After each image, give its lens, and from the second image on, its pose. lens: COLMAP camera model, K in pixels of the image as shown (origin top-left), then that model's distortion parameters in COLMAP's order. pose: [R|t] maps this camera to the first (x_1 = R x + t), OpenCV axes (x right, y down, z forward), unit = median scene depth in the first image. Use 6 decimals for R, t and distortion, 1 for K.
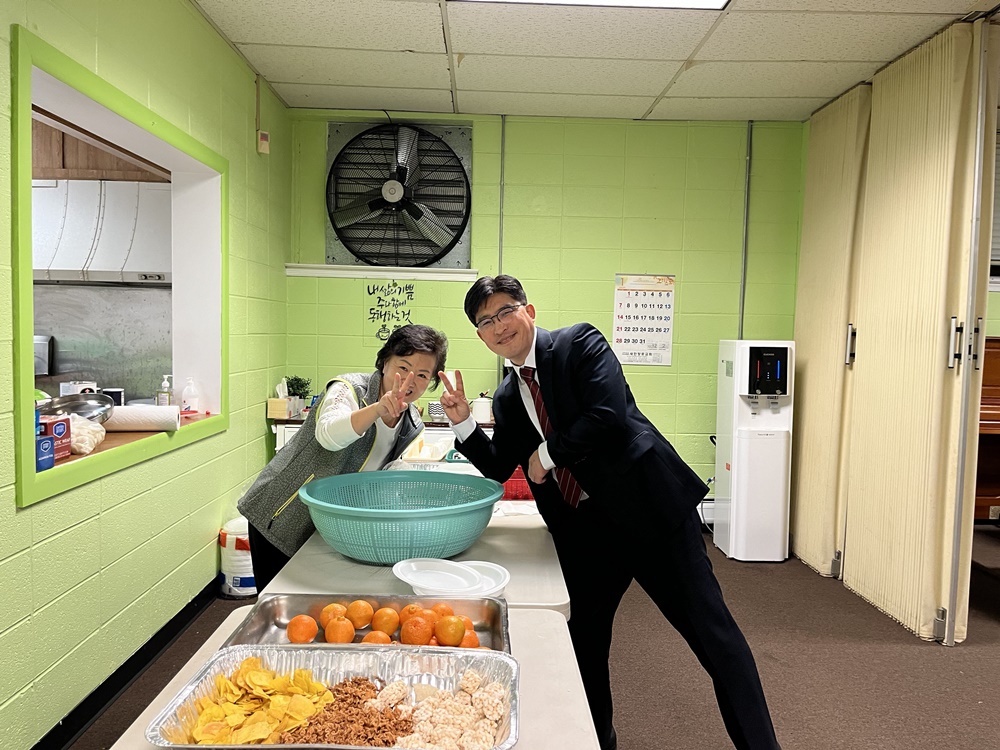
lens RADIAL K [[764.3, 0, 505.1], [0, 764.3, 374.6], [0, 0, 1]] dist [0.087862, -0.112577]
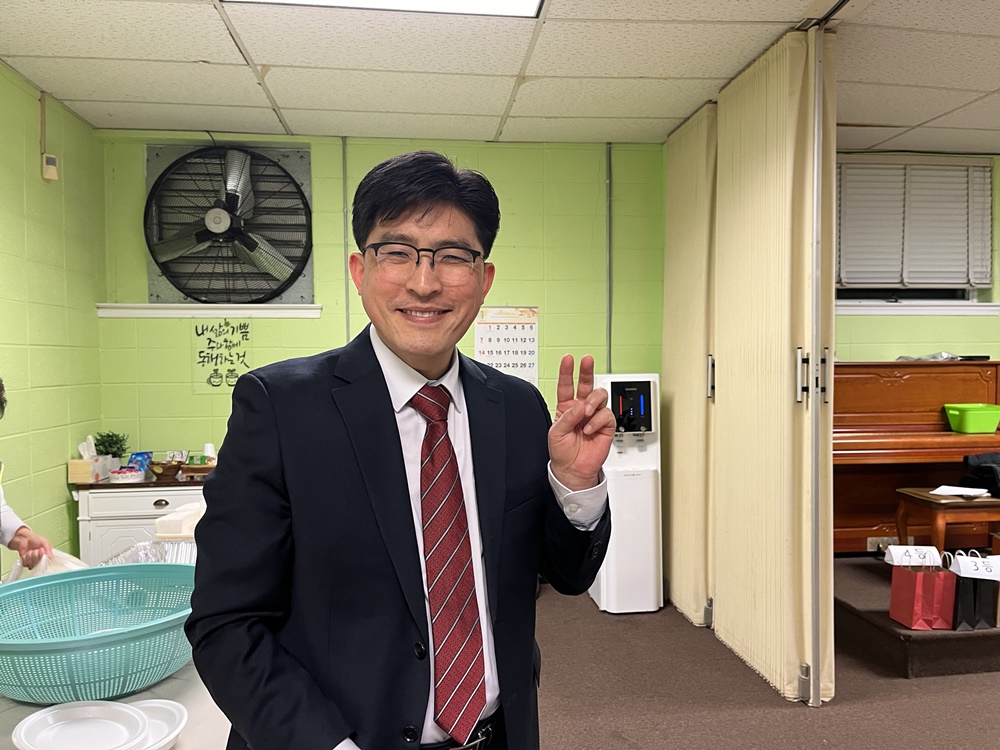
lens RADIAL K [[767.3, 0, 512.2], [0, 767.3, 378.3], [0, 0, 1]] dist [0.076654, -0.090468]
pose [[0.995137, -0.033944, 0.092465, 0.110456], [0.036843, 0.998876, -0.029829, -0.016579], [-0.091349, 0.033091, 0.995269, 0.082307]]
